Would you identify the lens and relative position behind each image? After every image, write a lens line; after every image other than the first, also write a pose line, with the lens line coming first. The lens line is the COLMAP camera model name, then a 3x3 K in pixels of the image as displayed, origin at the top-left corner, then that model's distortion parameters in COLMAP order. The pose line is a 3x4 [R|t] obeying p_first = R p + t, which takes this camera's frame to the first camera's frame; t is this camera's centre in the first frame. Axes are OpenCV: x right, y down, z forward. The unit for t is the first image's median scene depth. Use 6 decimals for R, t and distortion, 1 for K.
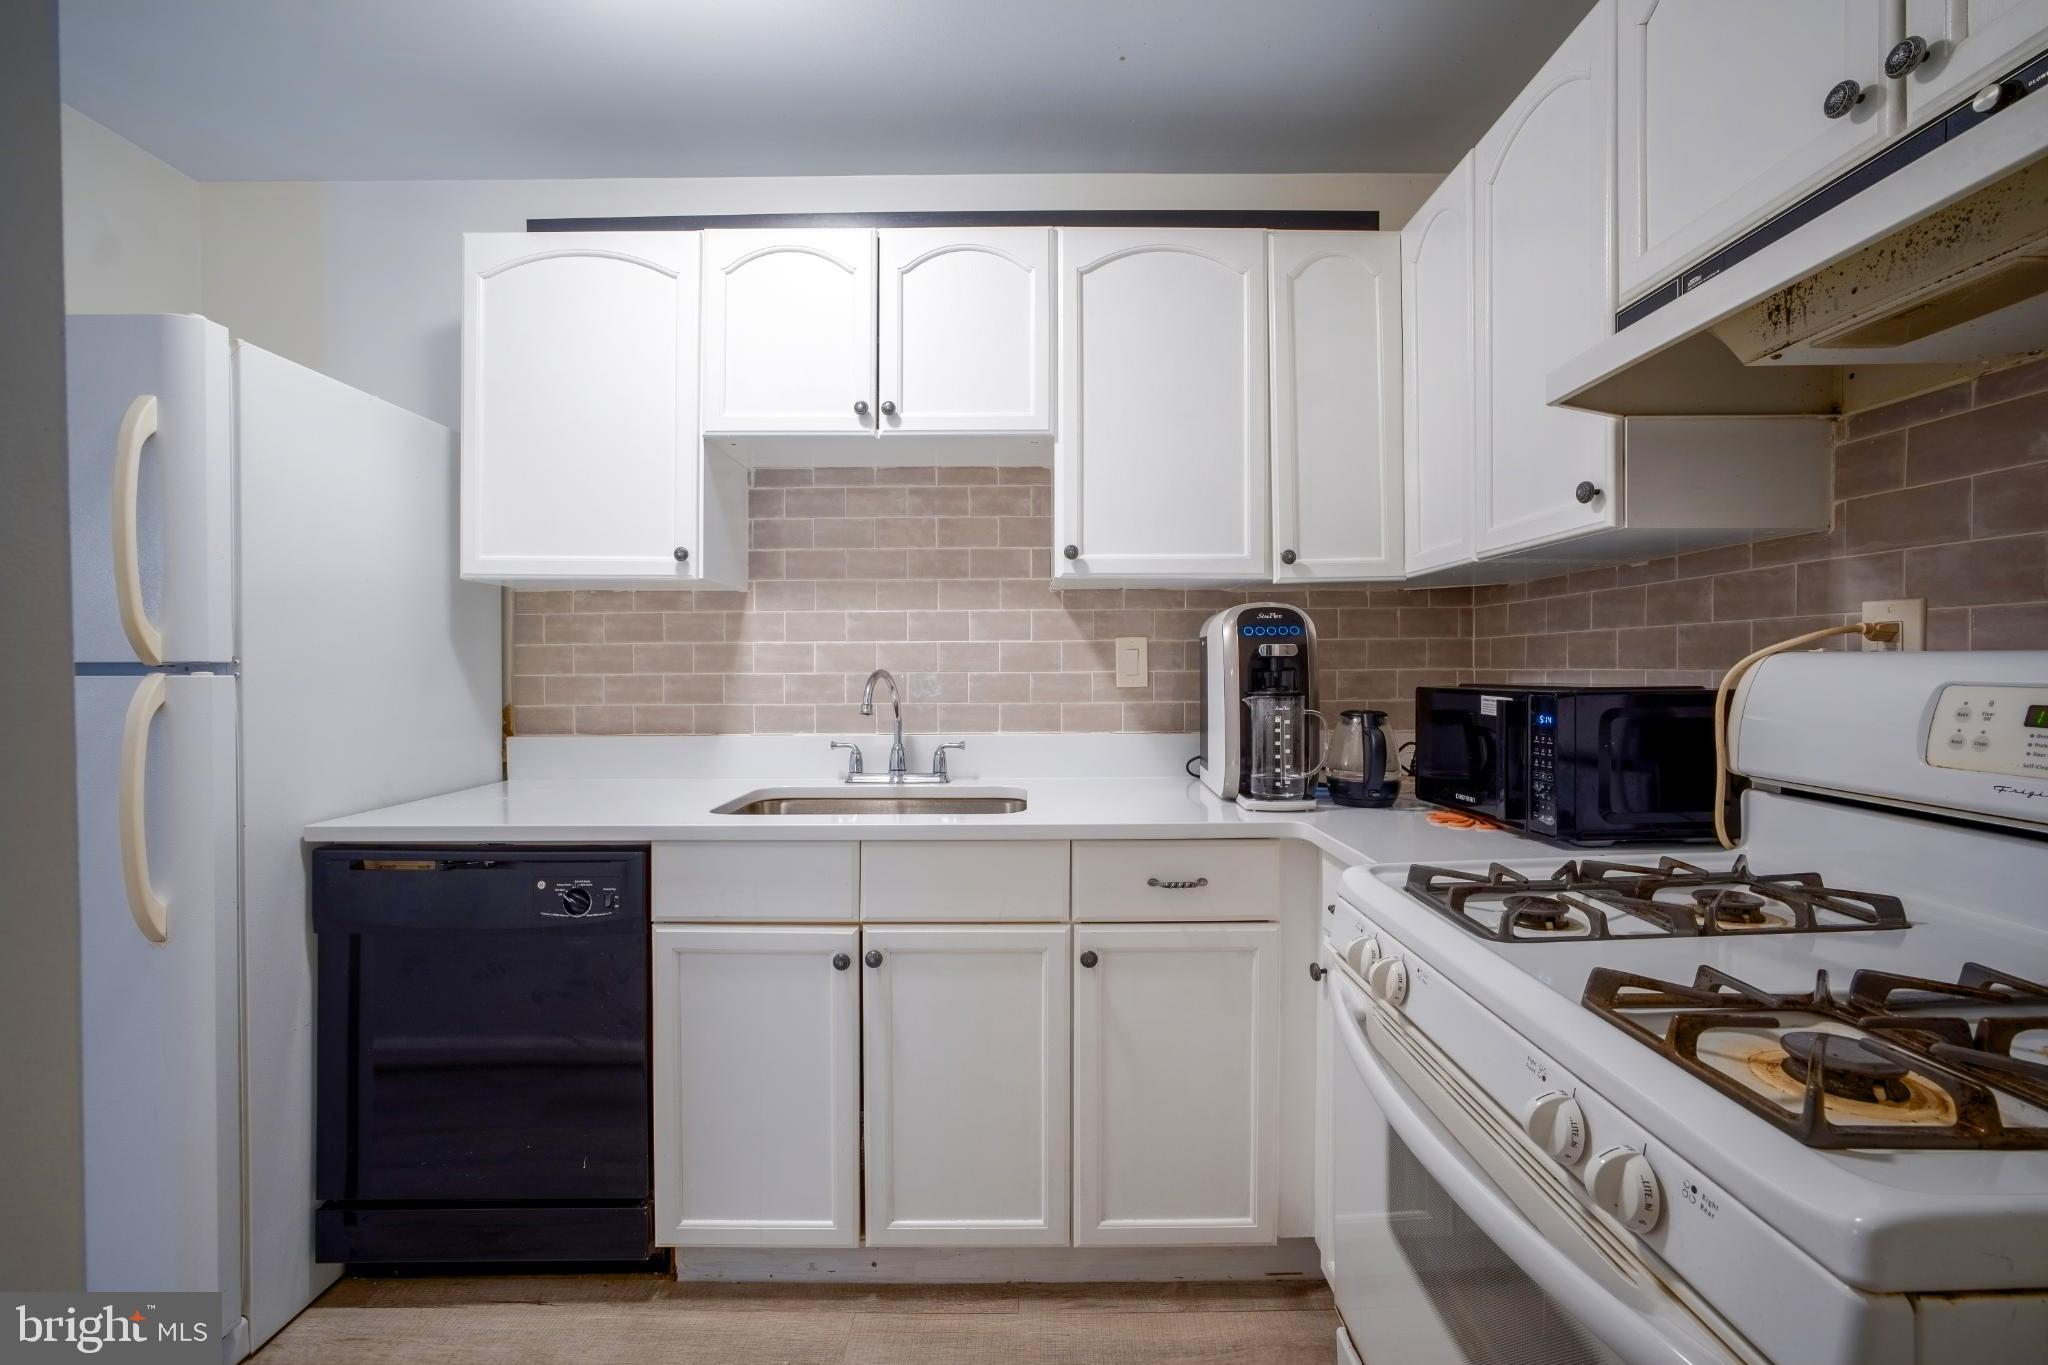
lens RADIAL K [[860.7, 0, 1027.3], [0, 860.7, 684.9], [0, 0, 1]] dist [-0.037648, 0.014542]
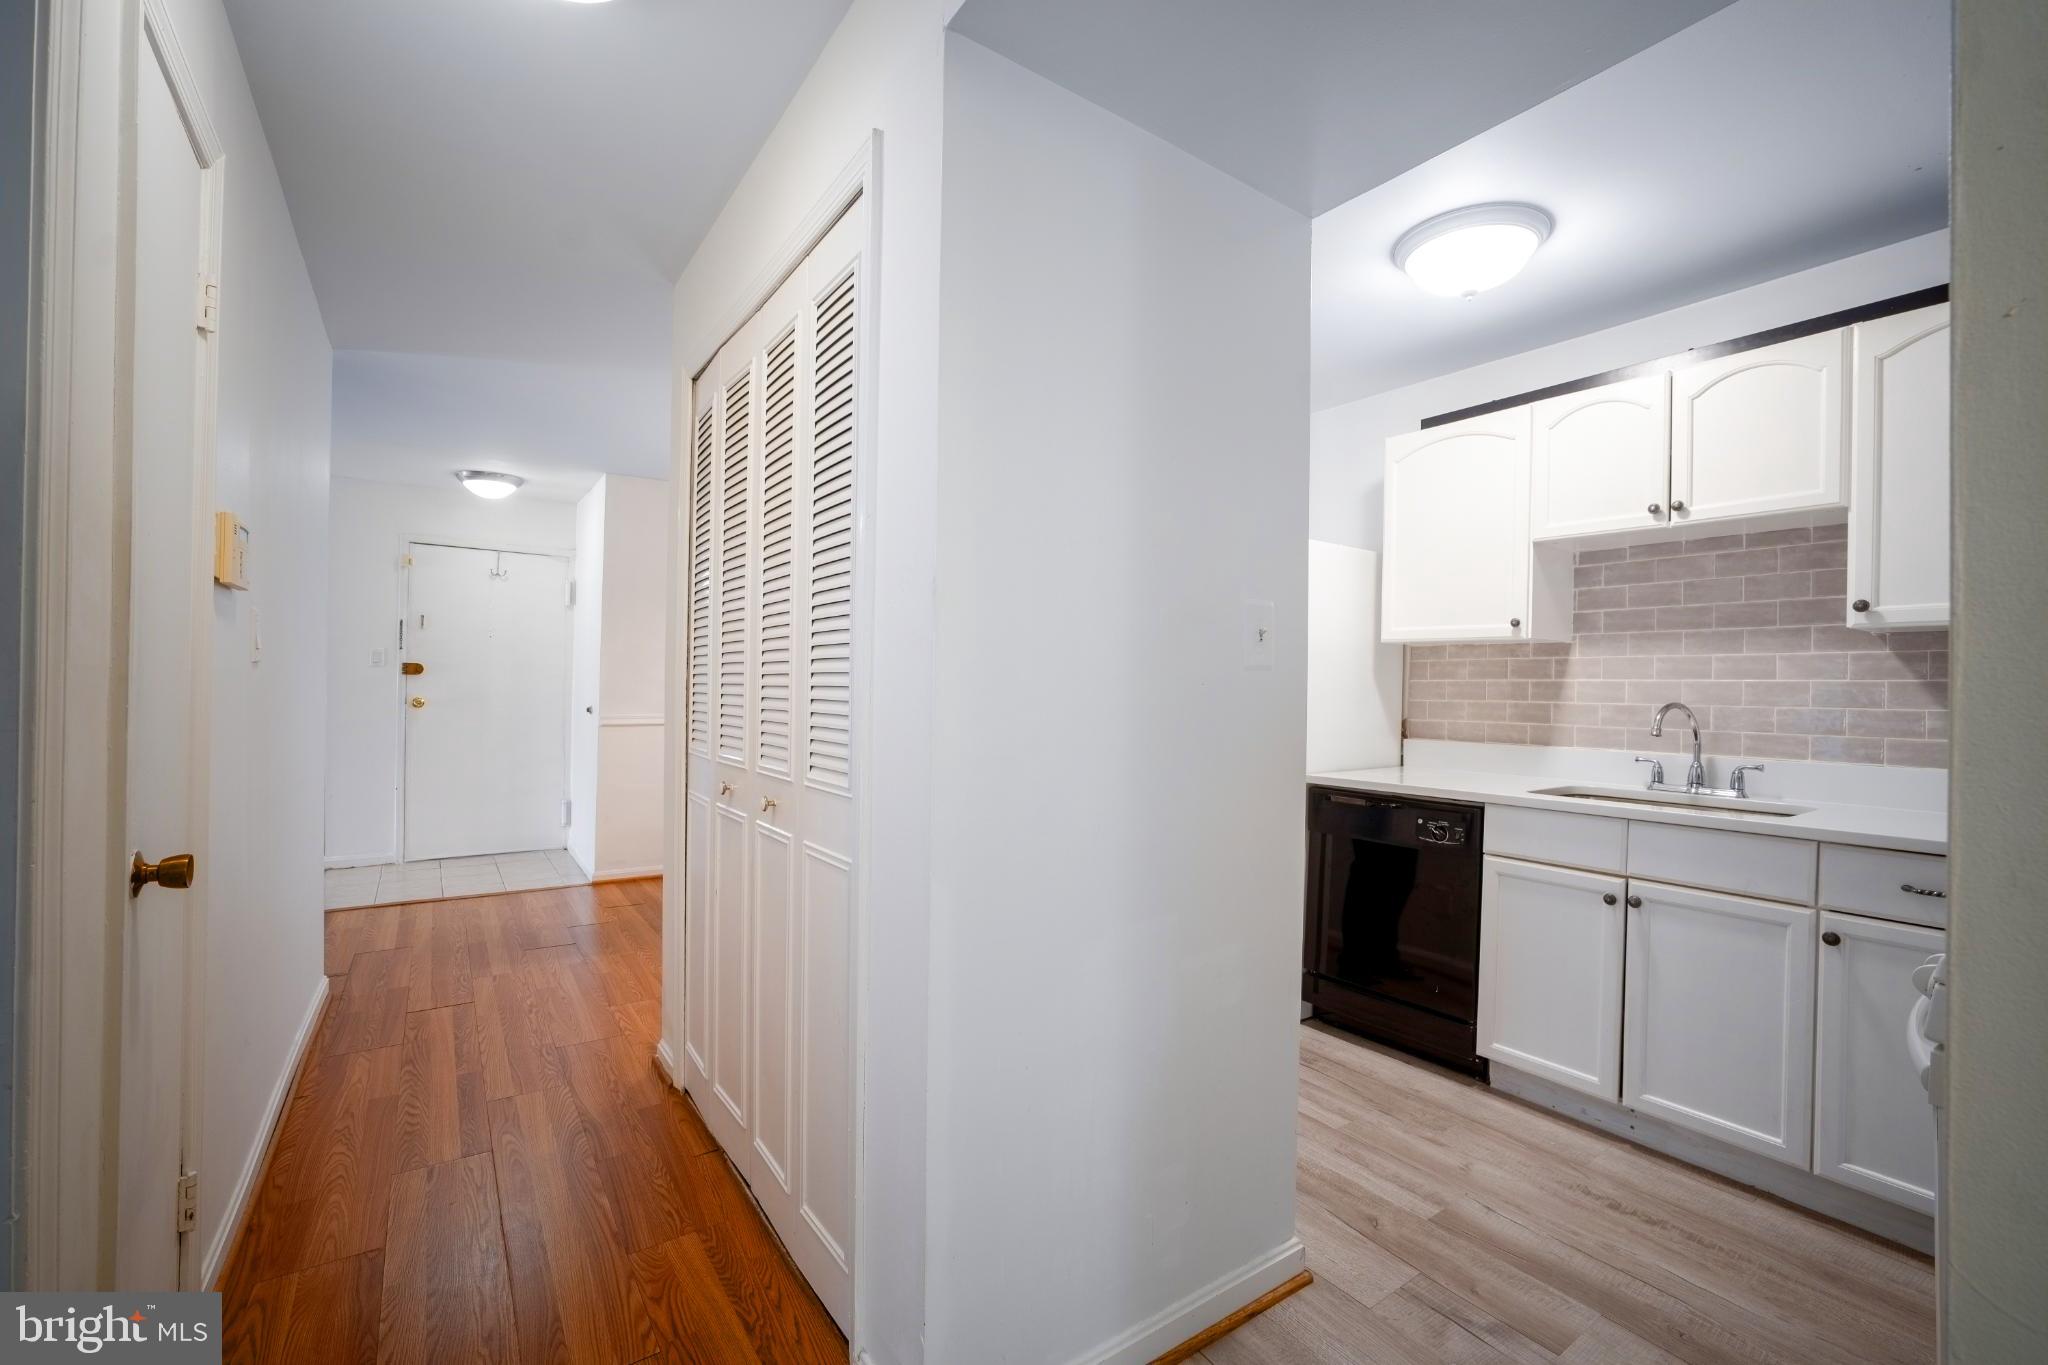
lens RADIAL K [[860.7, 0, 1027.3], [0, 860.7, 684.9], [0, 0, 1]] dist [-0.037648, 0.014542]
pose [[0.570848, 0.009549, -0.821000, 0.301797], [-0.032551, 0.999409, -0.011009, 0.001252], [0.820410, 0.033009, 0.570822, -0.501440]]
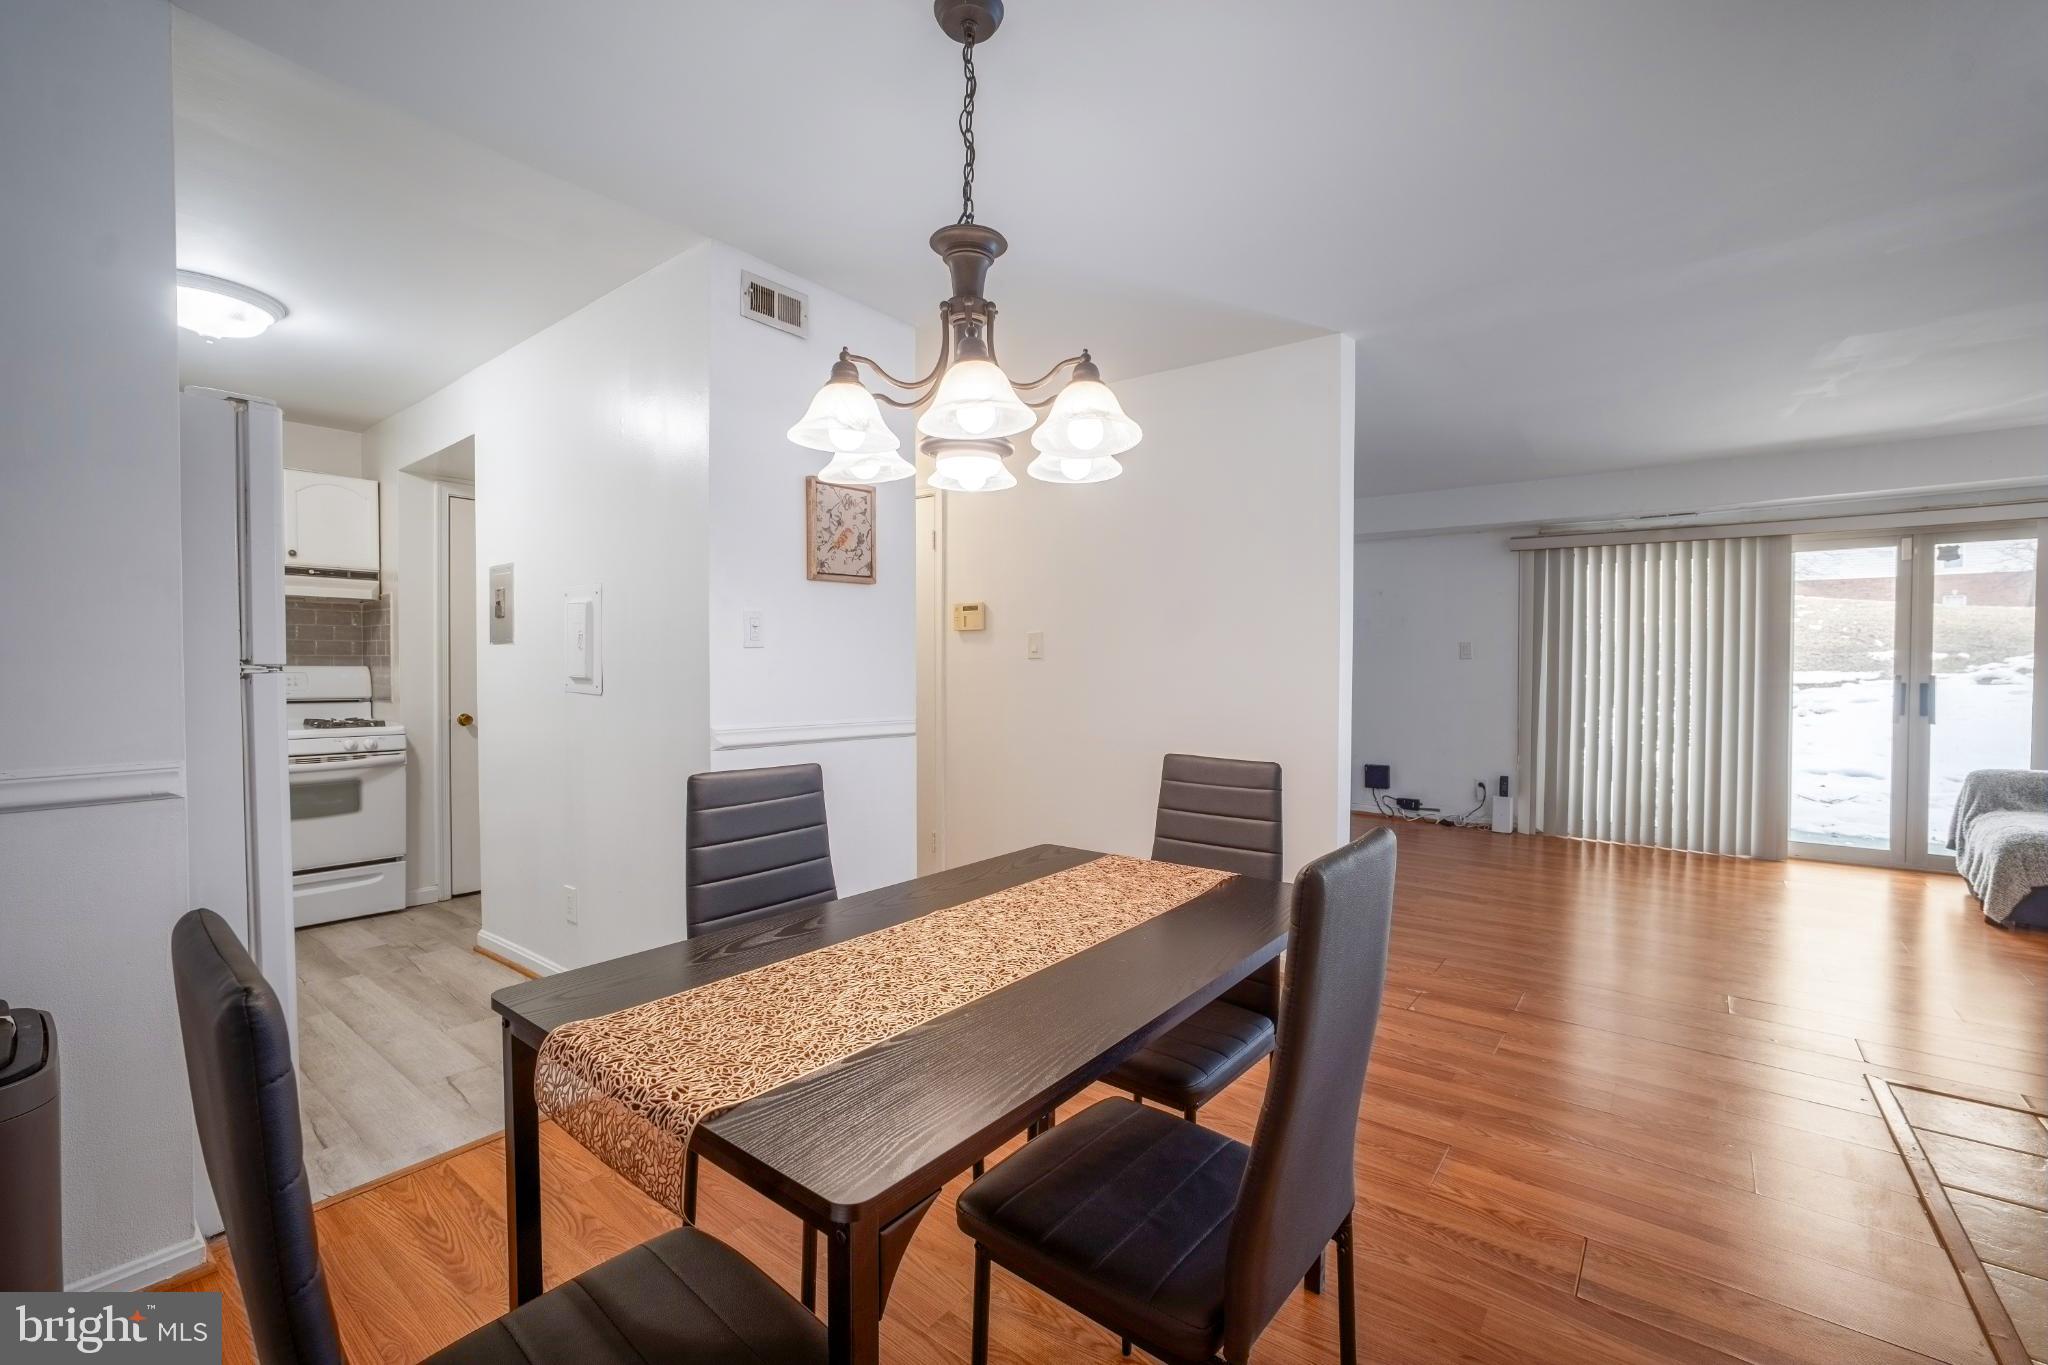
lens RADIAL K [[860.7, 0, 1027.3], [0, 860.7, 684.9], [0, 0, 1]] dist [-0.037648, 0.014542]
pose [[-0.788248, -0.012203, 0.615236, -2.151086], [0.011549, 0.999334, 0.034618, -0.018274], [-0.615249, 0.034393, -0.787582, 0.862779]]
